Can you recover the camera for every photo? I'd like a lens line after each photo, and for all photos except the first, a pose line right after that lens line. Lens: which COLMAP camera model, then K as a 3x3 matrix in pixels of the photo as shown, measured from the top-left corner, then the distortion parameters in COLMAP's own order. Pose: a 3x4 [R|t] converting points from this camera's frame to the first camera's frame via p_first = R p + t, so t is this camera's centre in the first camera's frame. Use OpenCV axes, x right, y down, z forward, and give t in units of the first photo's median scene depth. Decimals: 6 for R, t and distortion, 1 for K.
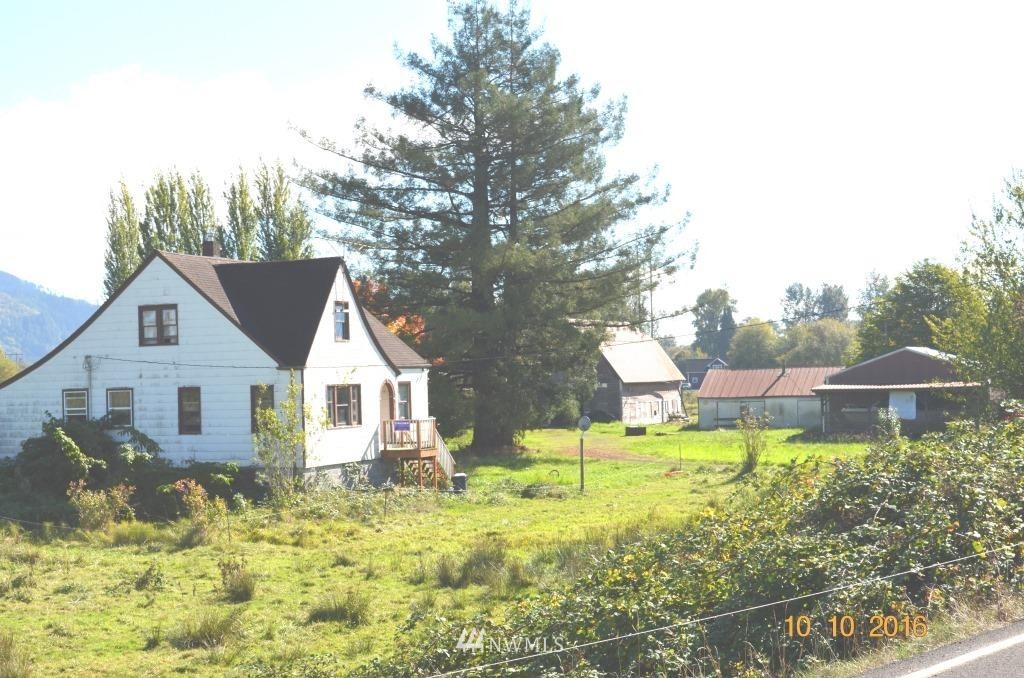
lens RADIAL K [[1693.2, 0, 511.6], [0, 1693.2, 338.4], [0, 0, 1]] dist [-0.053502, 0.000000]
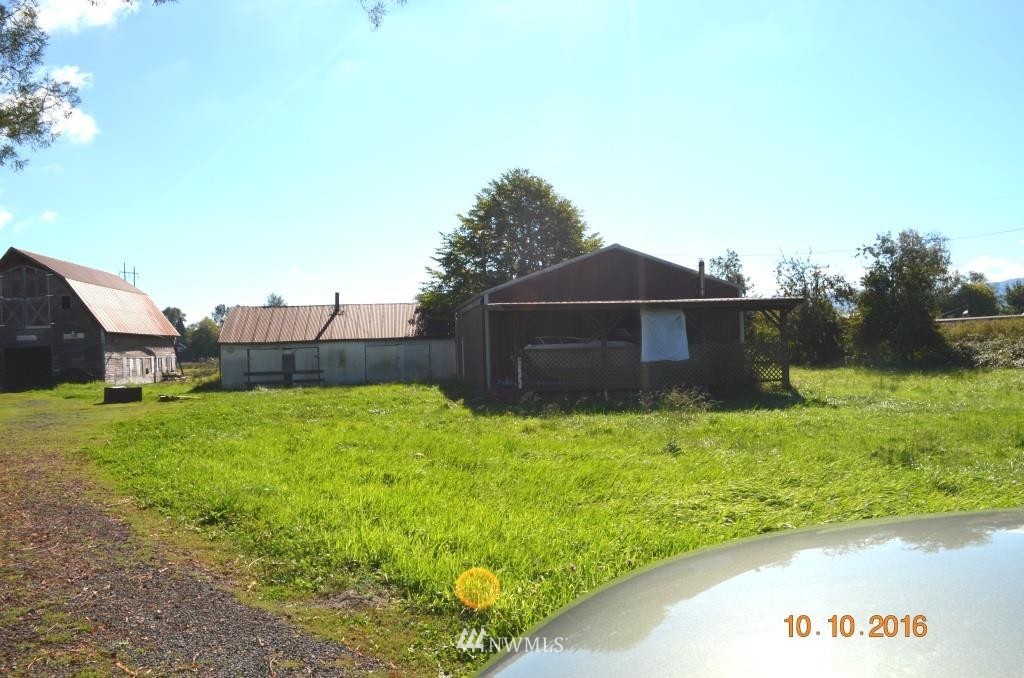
lens RADIAL K [[805.7, 0, 509.3], [0, 805.7, 347.3], [0, 0, 1]] dist [-0.077614, 0.007787]
pose [[0.864400, -0.002777, 0.502797, 0.043263], [-0.000482, 0.999980, 0.006351, 0.030668], [-0.502804, -0.005732, 0.864381, 0.585718]]
